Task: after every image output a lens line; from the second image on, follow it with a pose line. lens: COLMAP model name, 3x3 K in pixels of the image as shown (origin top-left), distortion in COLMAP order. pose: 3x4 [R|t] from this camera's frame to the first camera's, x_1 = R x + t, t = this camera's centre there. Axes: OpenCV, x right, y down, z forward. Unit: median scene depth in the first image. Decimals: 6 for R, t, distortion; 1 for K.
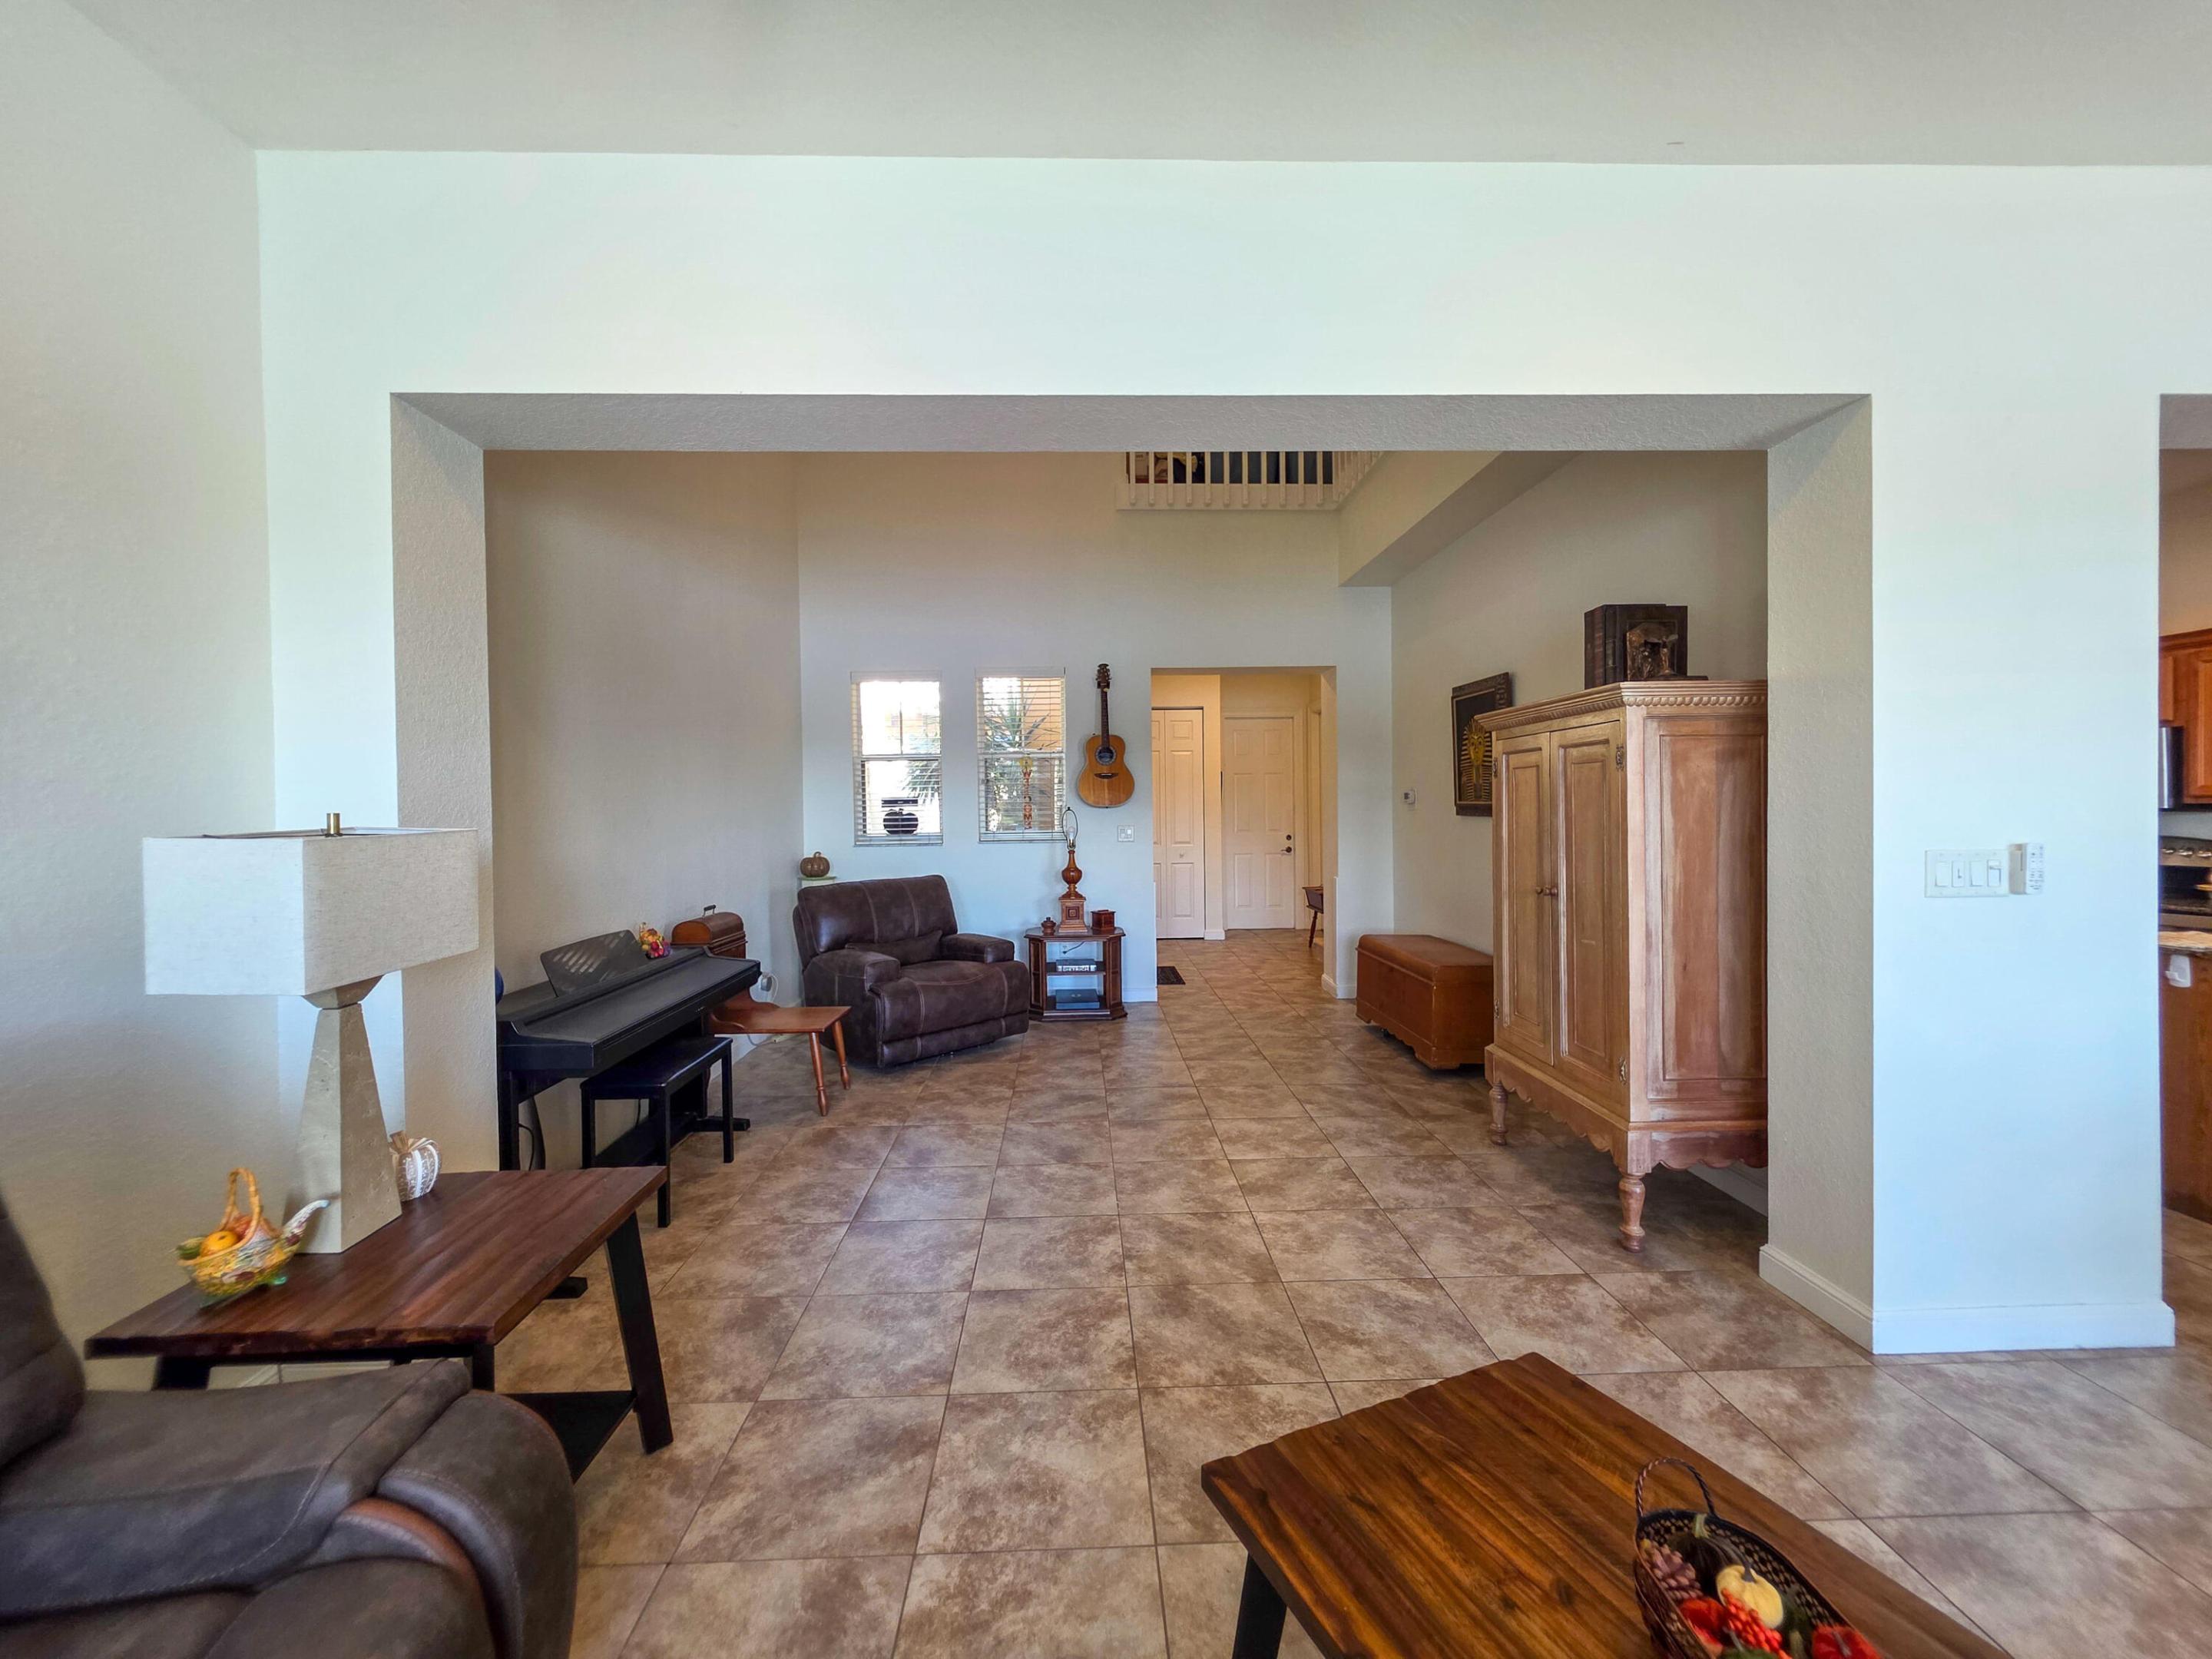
lens RADIAL K [[890.3, 0, 1107.7], [0, 890.3, 811.4], [0, 0, 1]] dist [-0.002702, 0.000697]
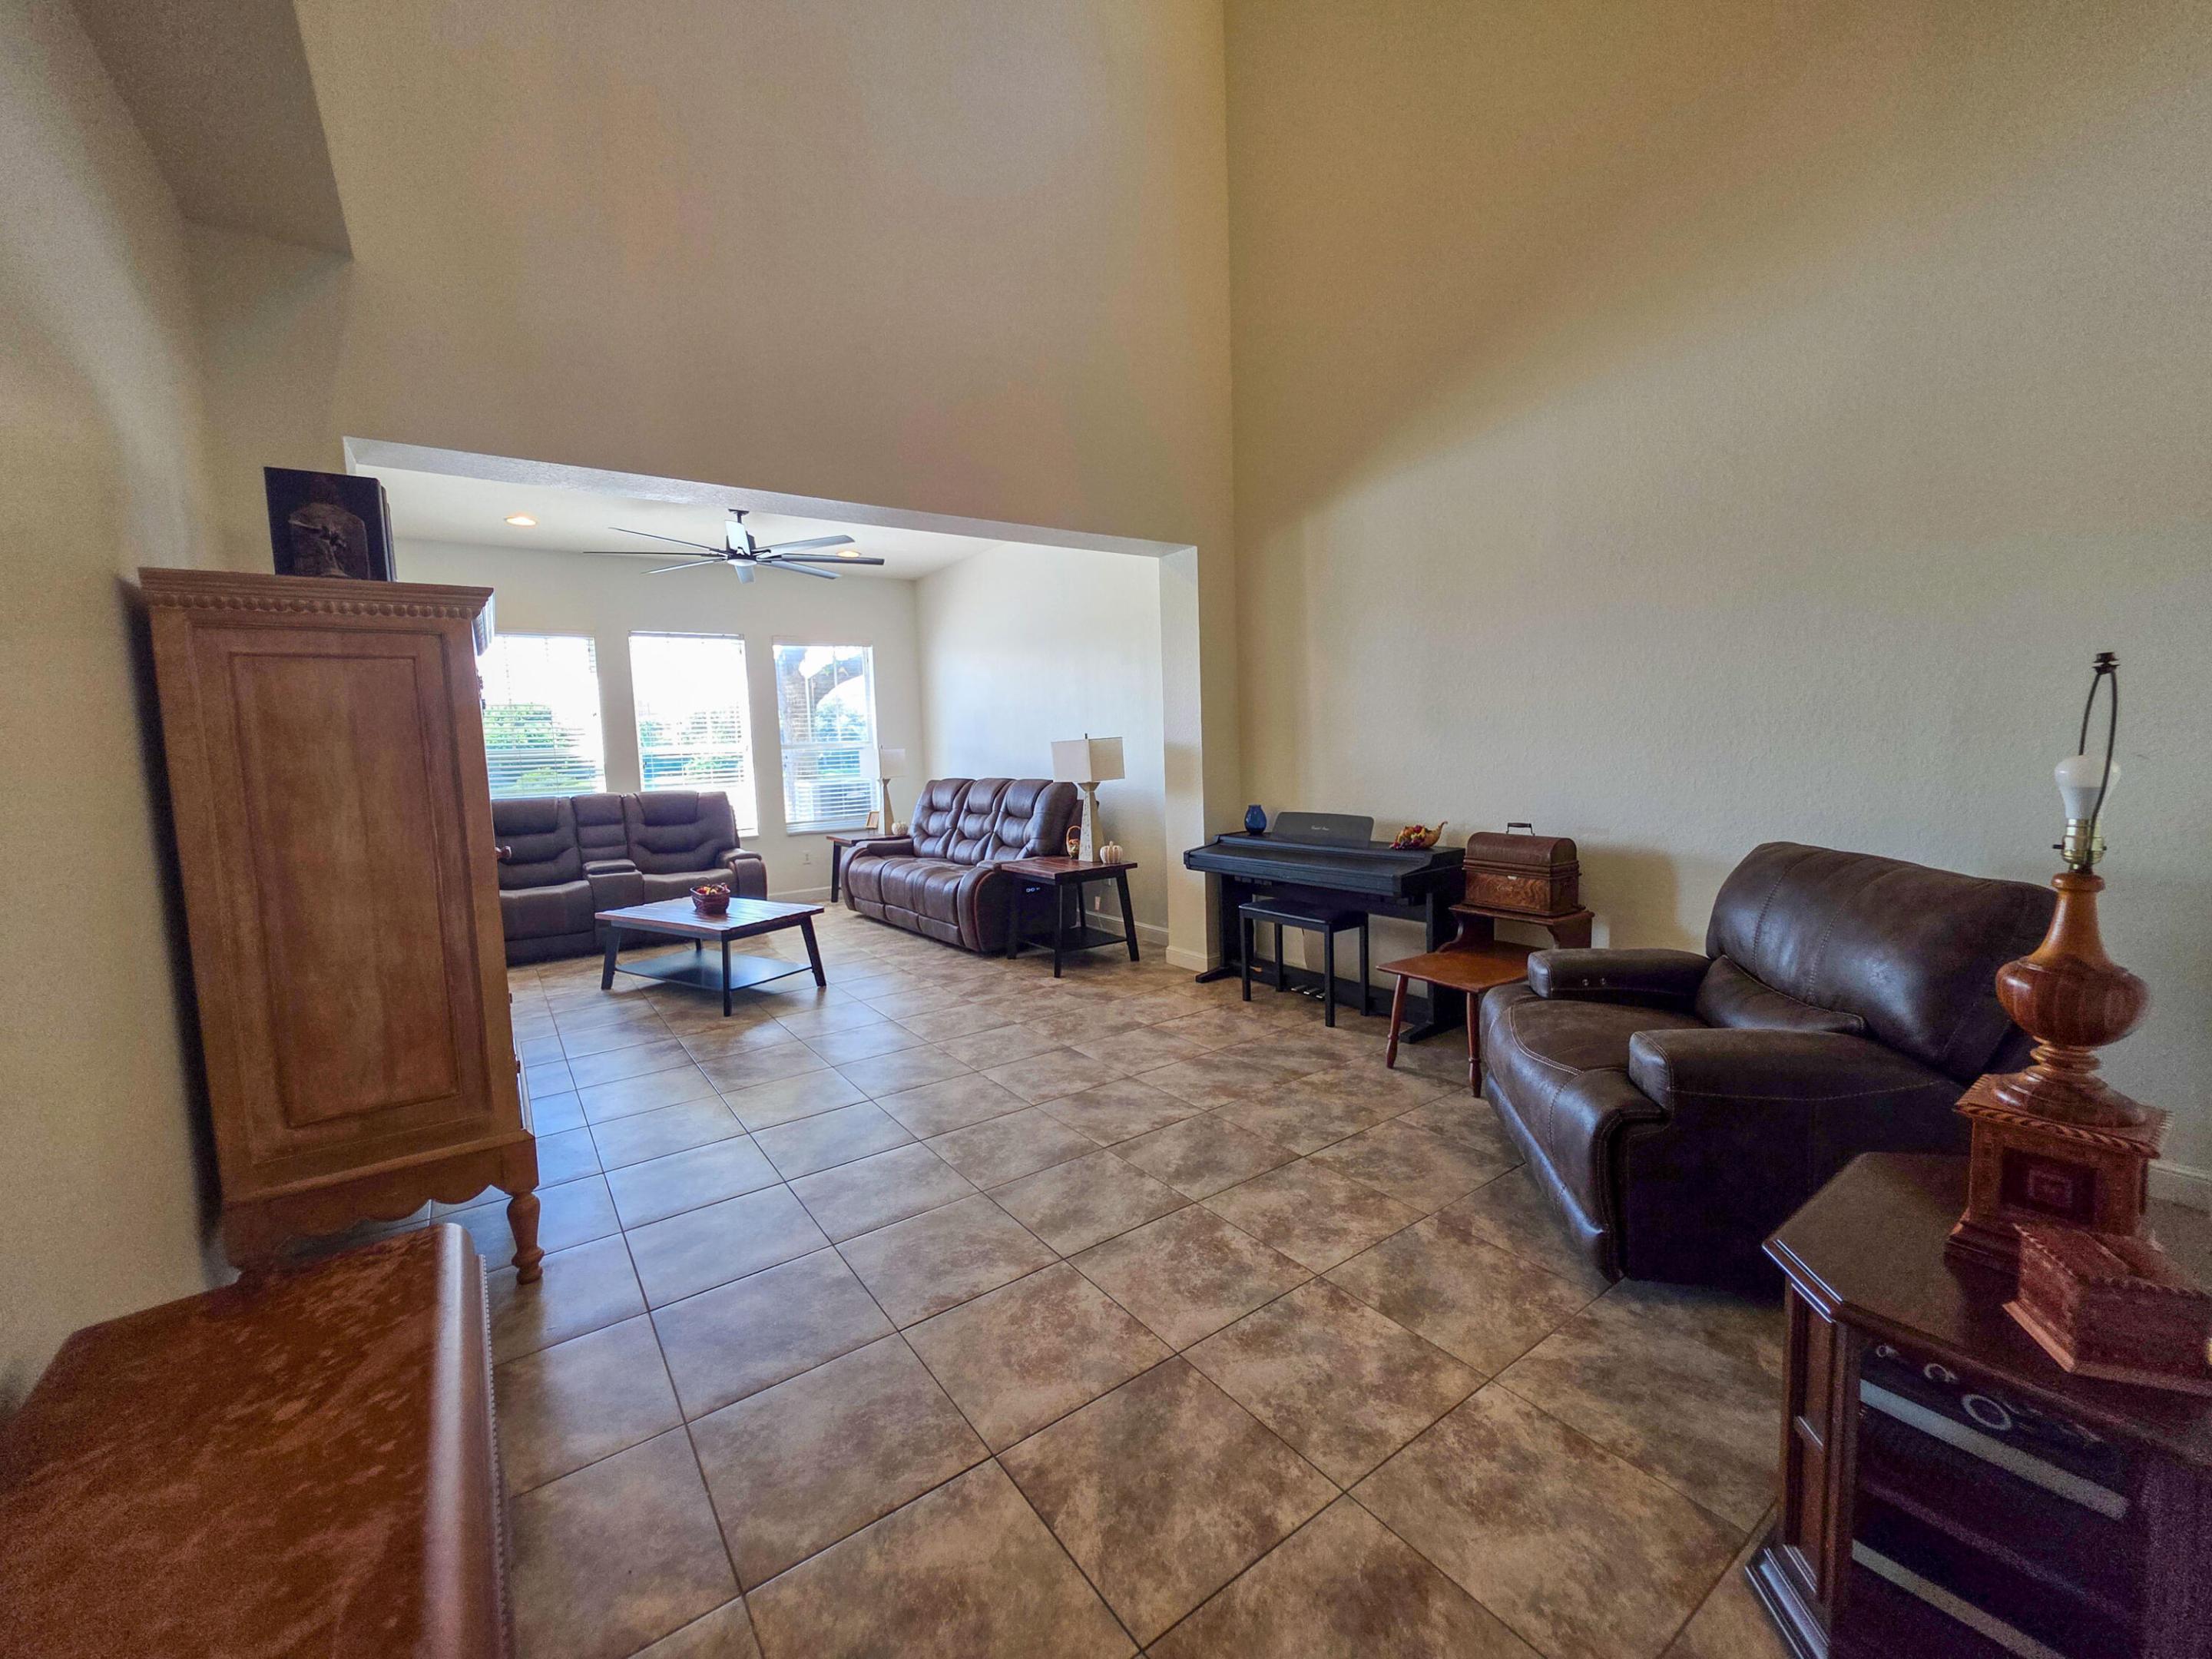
lens RADIAL K [[890.3, 0, 1102.0], [0, 890.3, 839.3], [0, 0, 1]] dist [-0.002702, 0.000697]
pose [[-0.837326, 0.096961, -0.538037, 0.383716], [0.041819, 0.992623, 0.113801, 0.007242], [0.545102, 0.072788, -0.835204, 1.626389]]
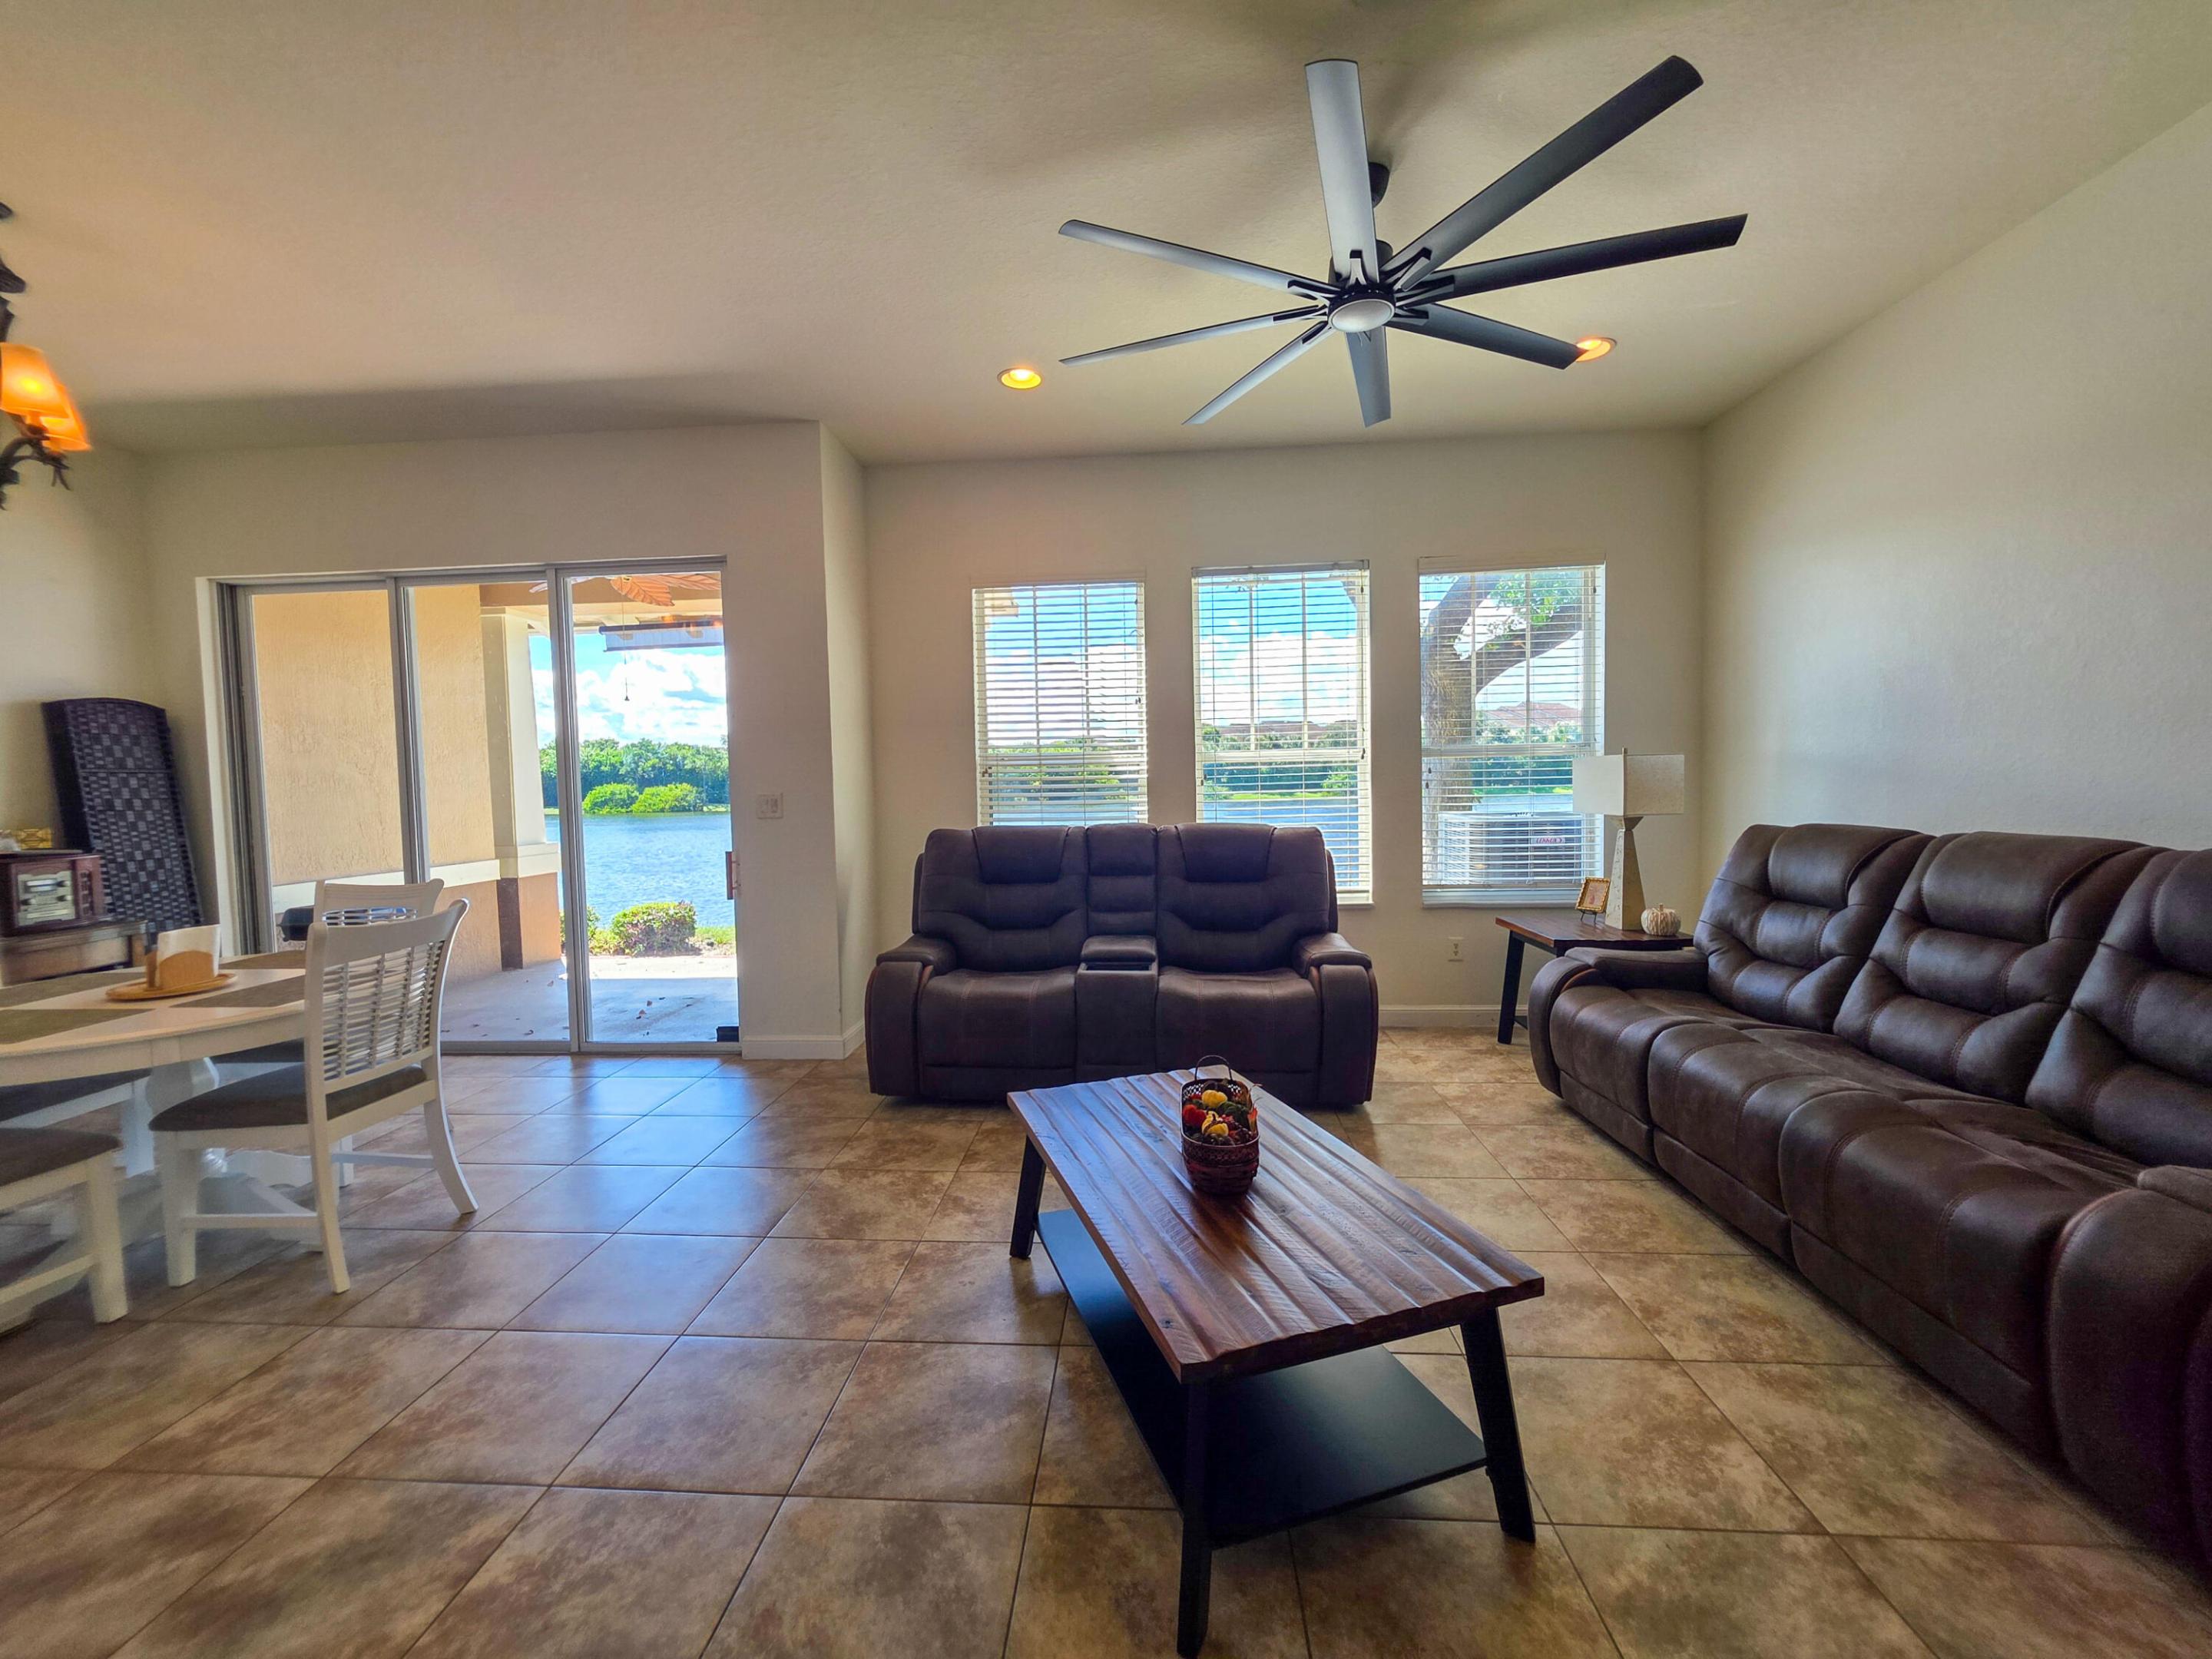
lens RADIAL K [[890.3, 0, 1094.2], [0, 890.3, 836.4], [0, 0, 1]] dist [-0.002702, 0.000697]
pose [[-0.994361, 0.023636, 0.103382, 0.189086], [0.030500, 0.997398, 0.065324, 0.019187], [-0.101568, 0.068109, -0.992494, 0.711139]]
